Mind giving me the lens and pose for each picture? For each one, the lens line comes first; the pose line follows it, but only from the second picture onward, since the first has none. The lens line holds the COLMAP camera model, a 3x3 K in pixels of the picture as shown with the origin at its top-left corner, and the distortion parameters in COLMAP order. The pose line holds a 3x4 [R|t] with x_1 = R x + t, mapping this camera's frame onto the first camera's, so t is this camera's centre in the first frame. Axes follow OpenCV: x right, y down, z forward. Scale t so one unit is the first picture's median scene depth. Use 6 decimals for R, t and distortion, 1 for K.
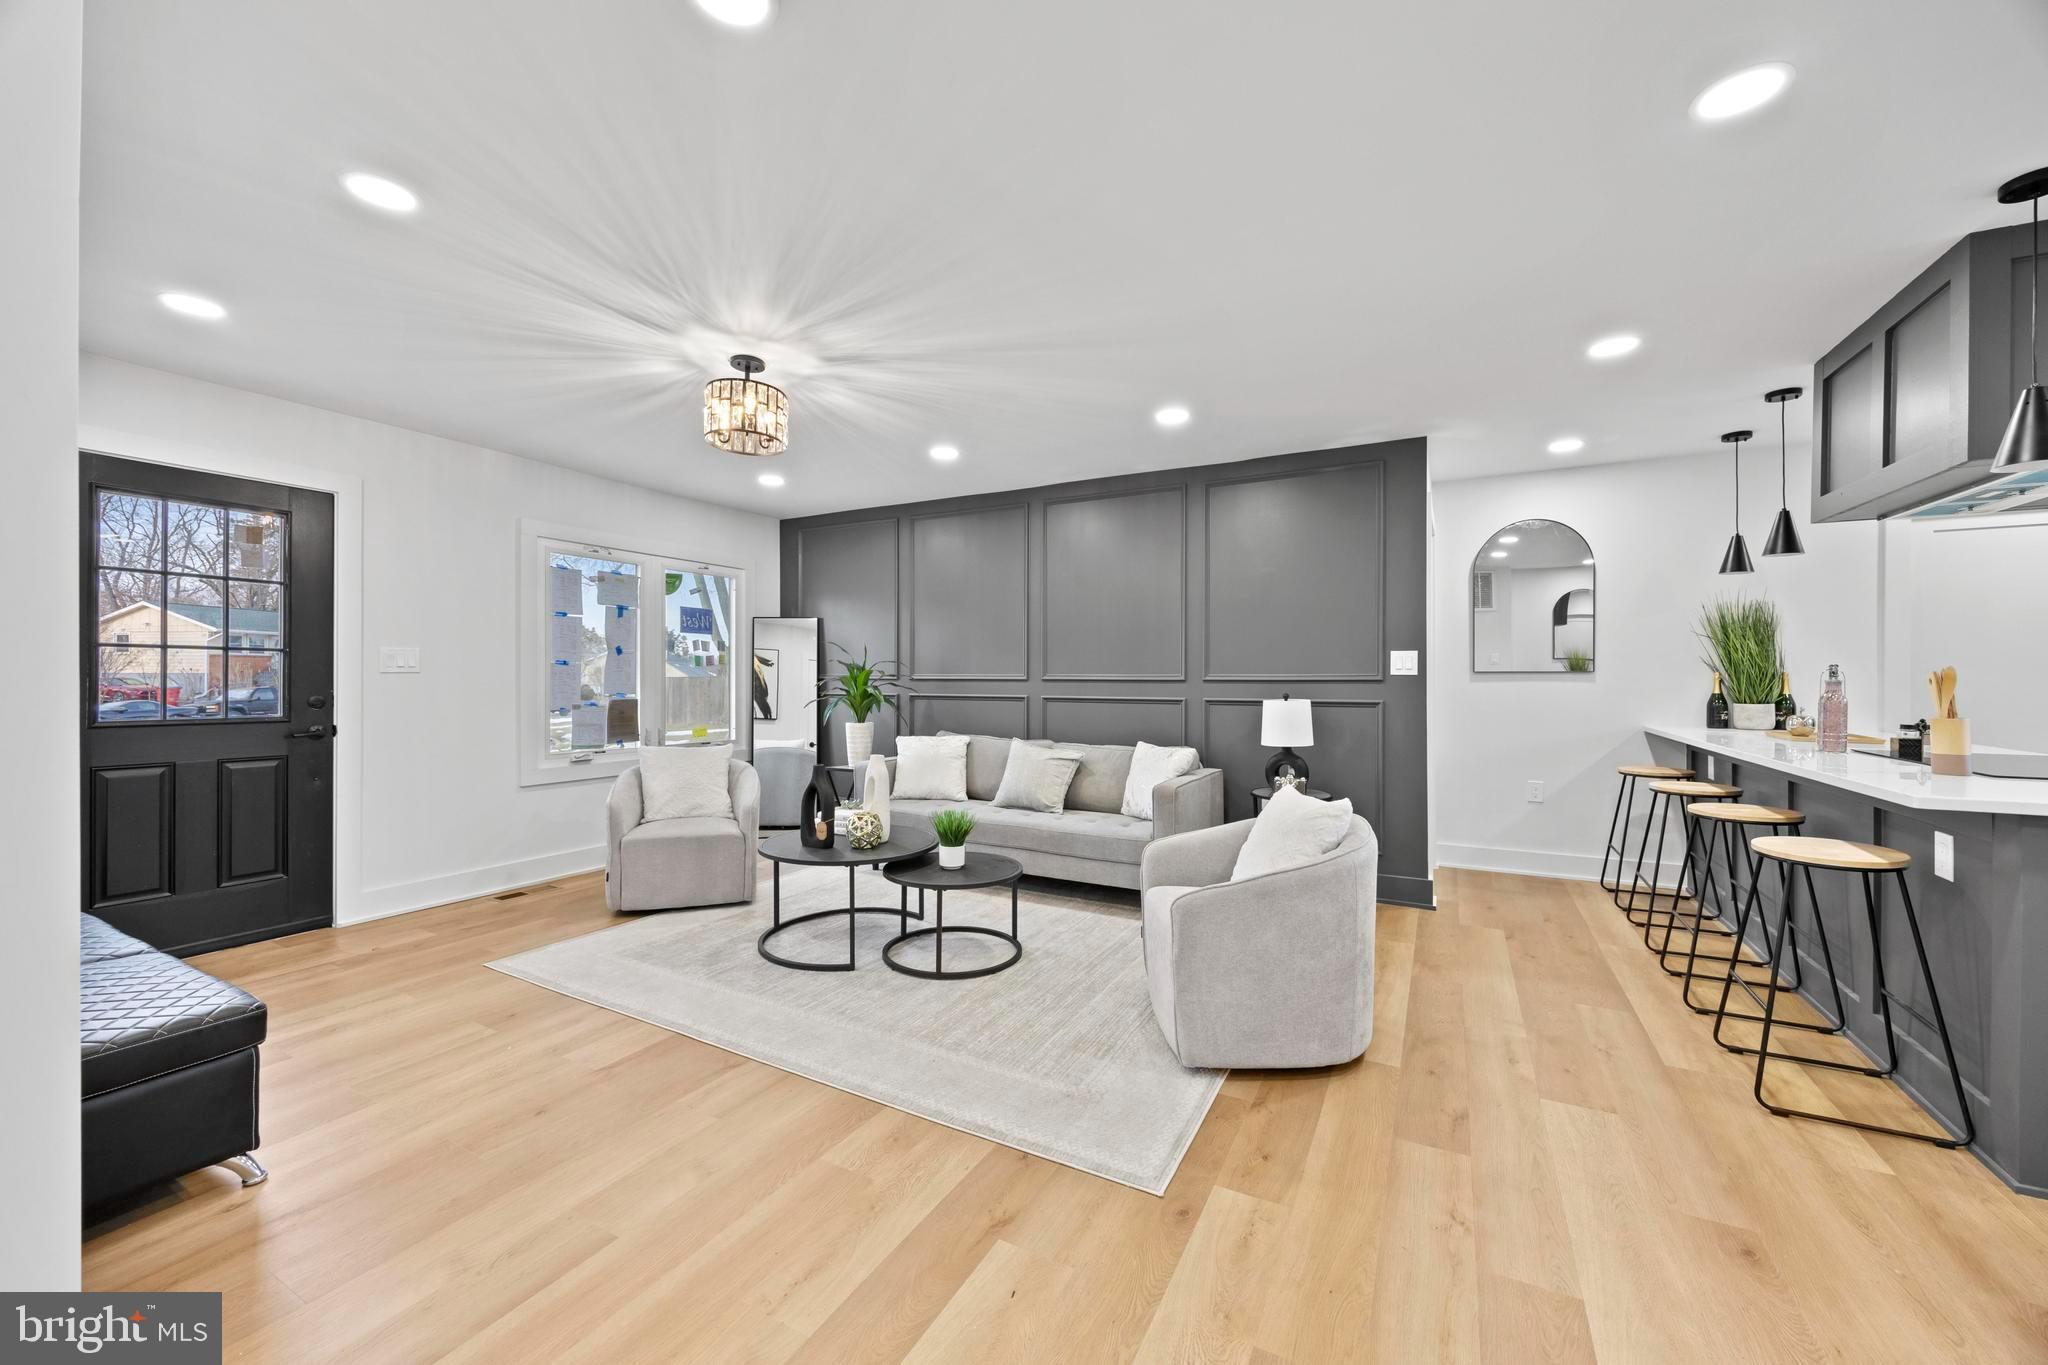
lens RADIAL K [[780.9, 0, 1031.3], [0, 780.9, 678.8], [0, 0, 1]] dist [-0.000467, -0.001157]
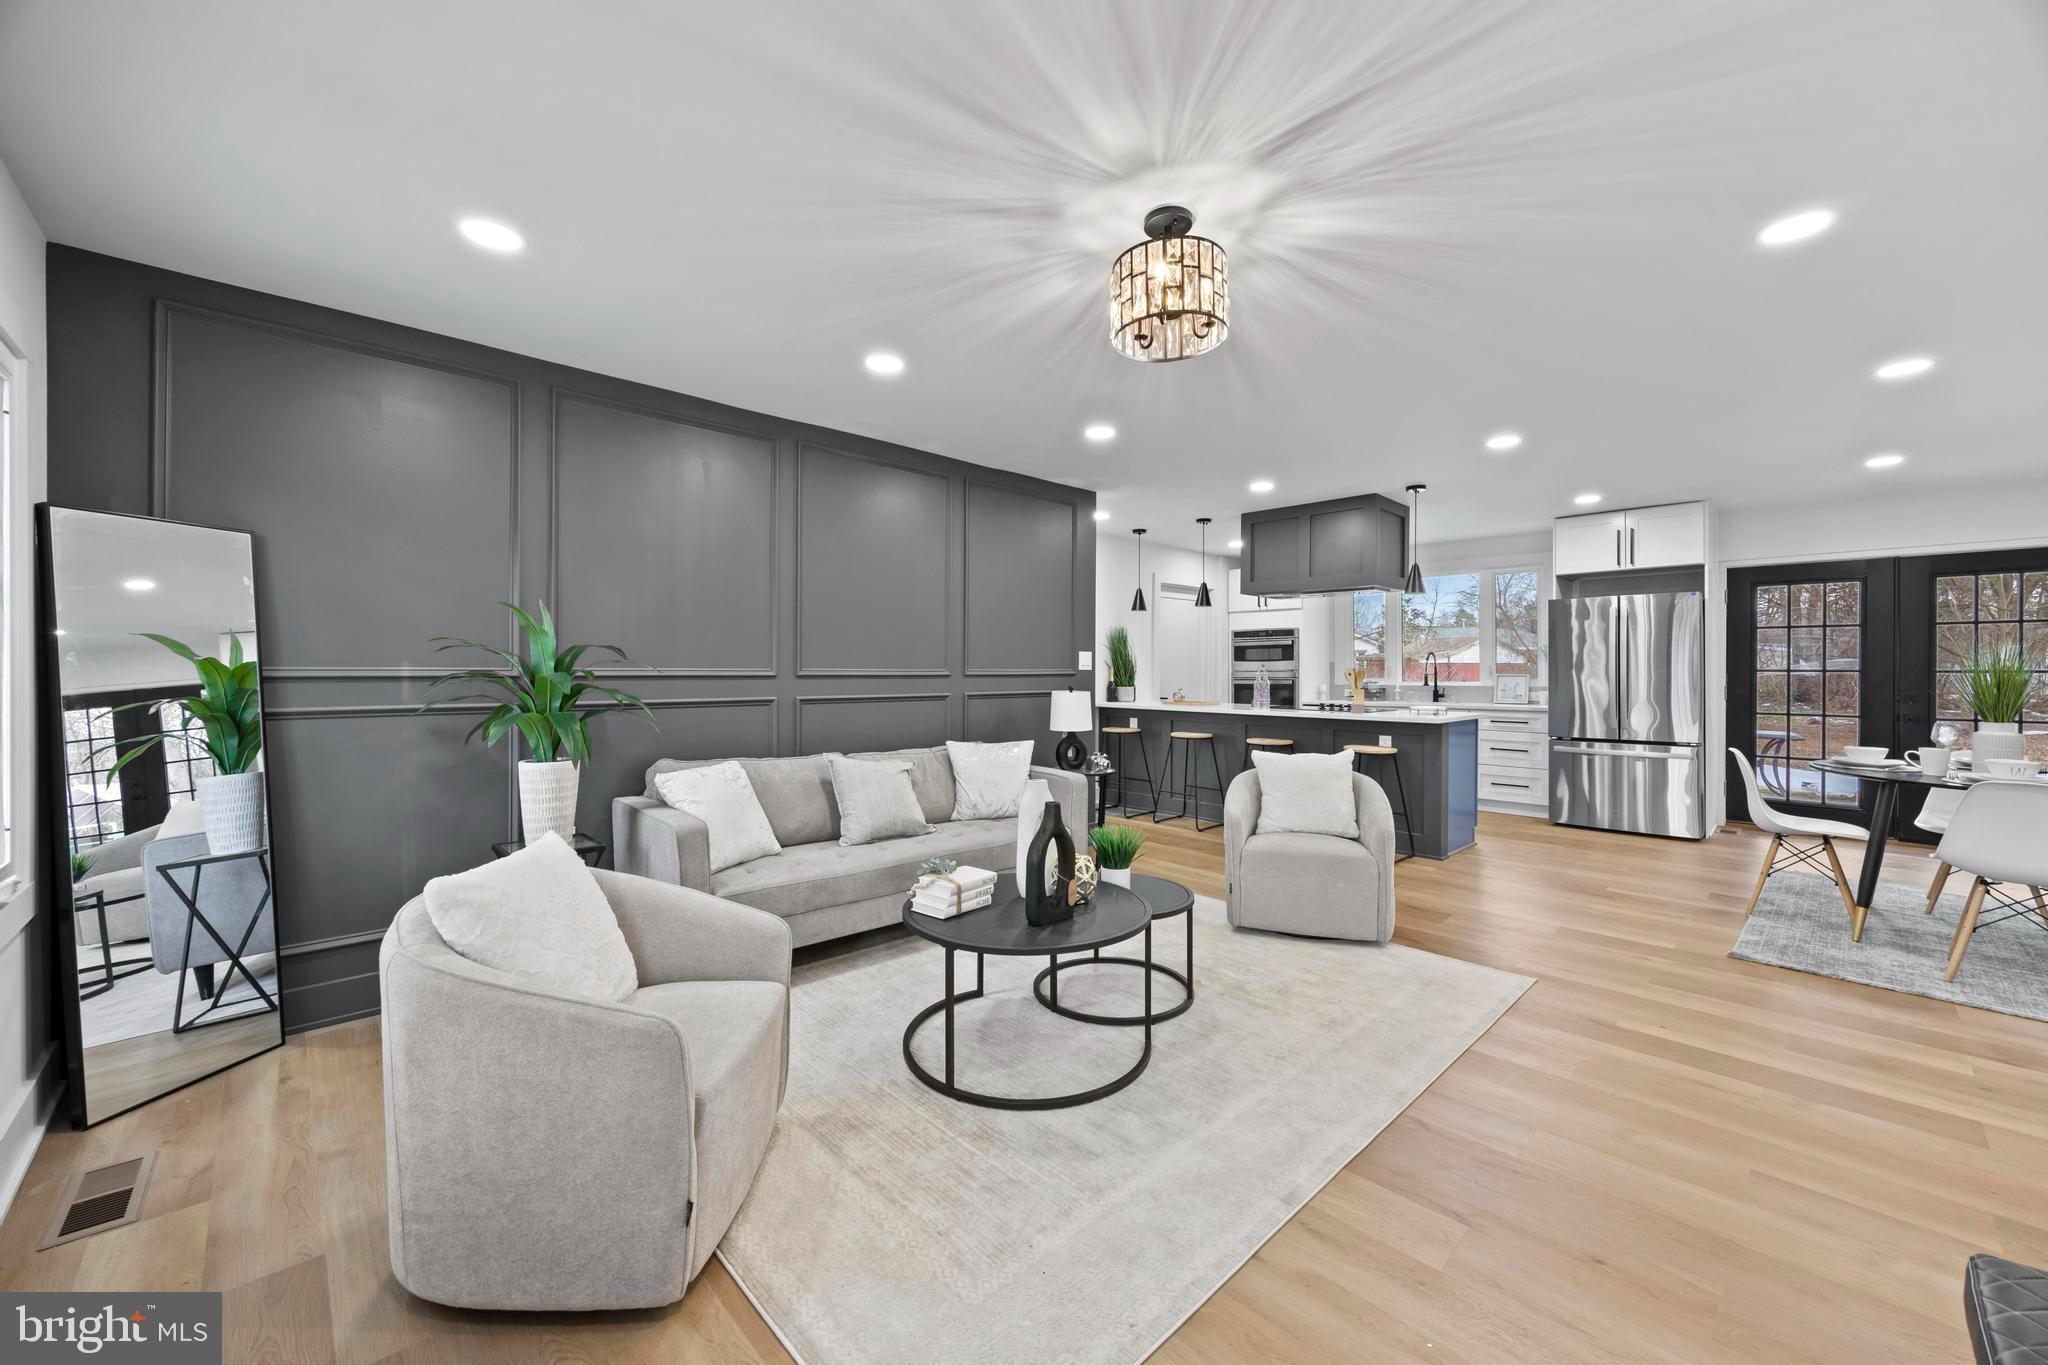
lens RADIAL K [[780.9, 0, 1036.4], [0, 780.9, 670.5], [0, 0, 1]] dist [-0.000467, -0.001157]
pose [[0.304022, -0.001127, 0.952664, -0.840753], [-0.000642, 0.999999, 0.001388, -0.006831], [-0.952665, -0.001034, 0.304021, 0.716589]]
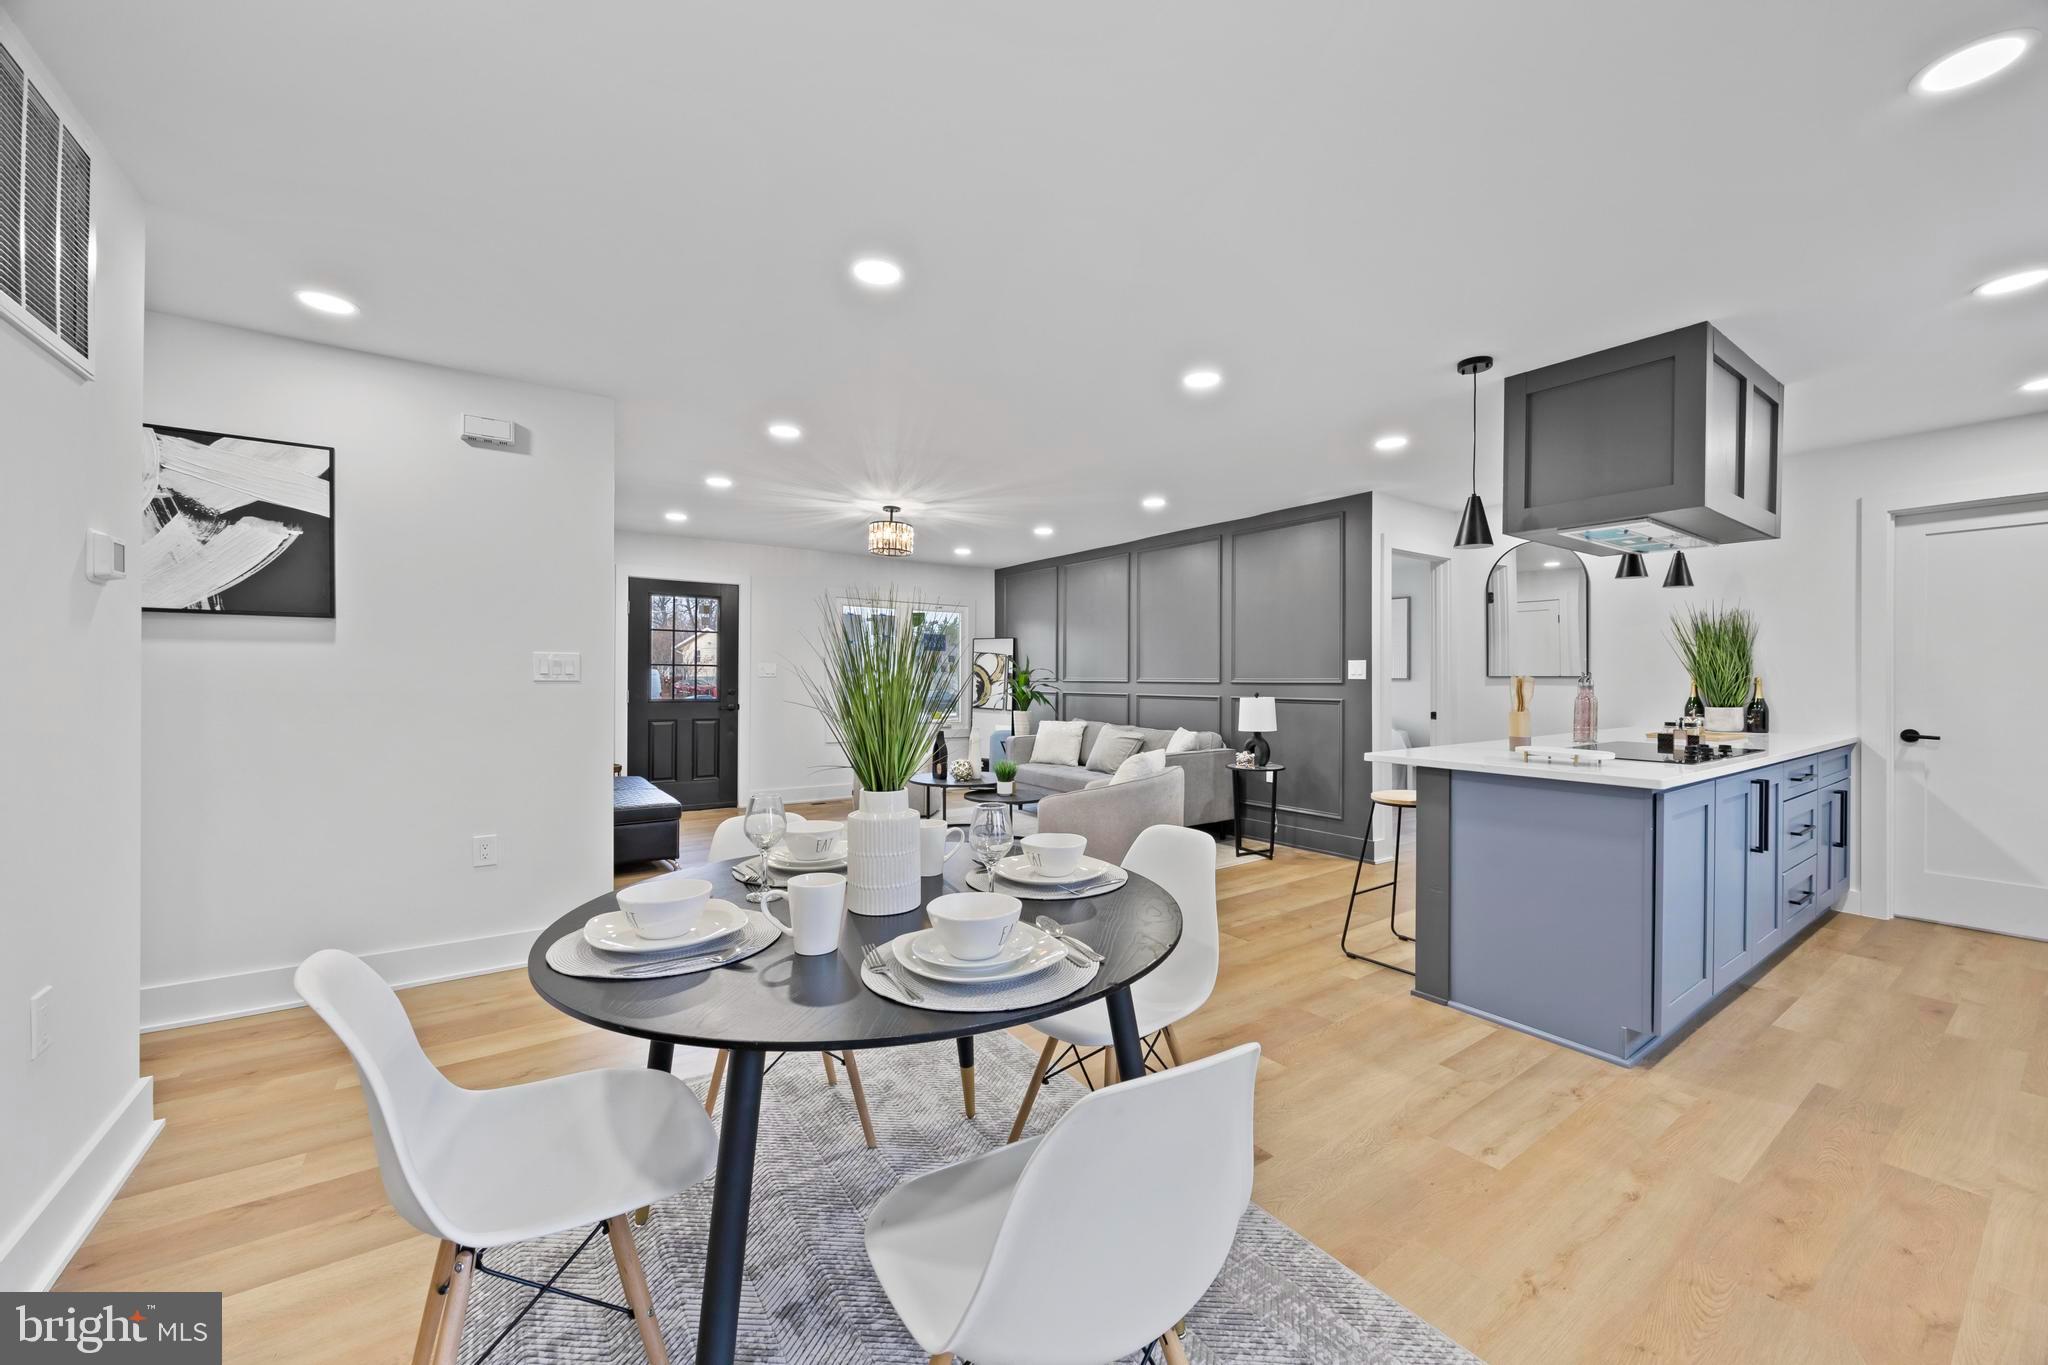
lens RADIAL K [[780.9, 0, 1032.8], [0, 780.9, 680.1], [0, 0, 1]] dist [-0.000467, -0.001157]
pose [[0.895406, 0.002613, -0.445244, 0.601824], [-0.002873, 0.999996, 0.000092, -0.002282], [0.445242, 0.001196, 0.895409, -0.397570]]
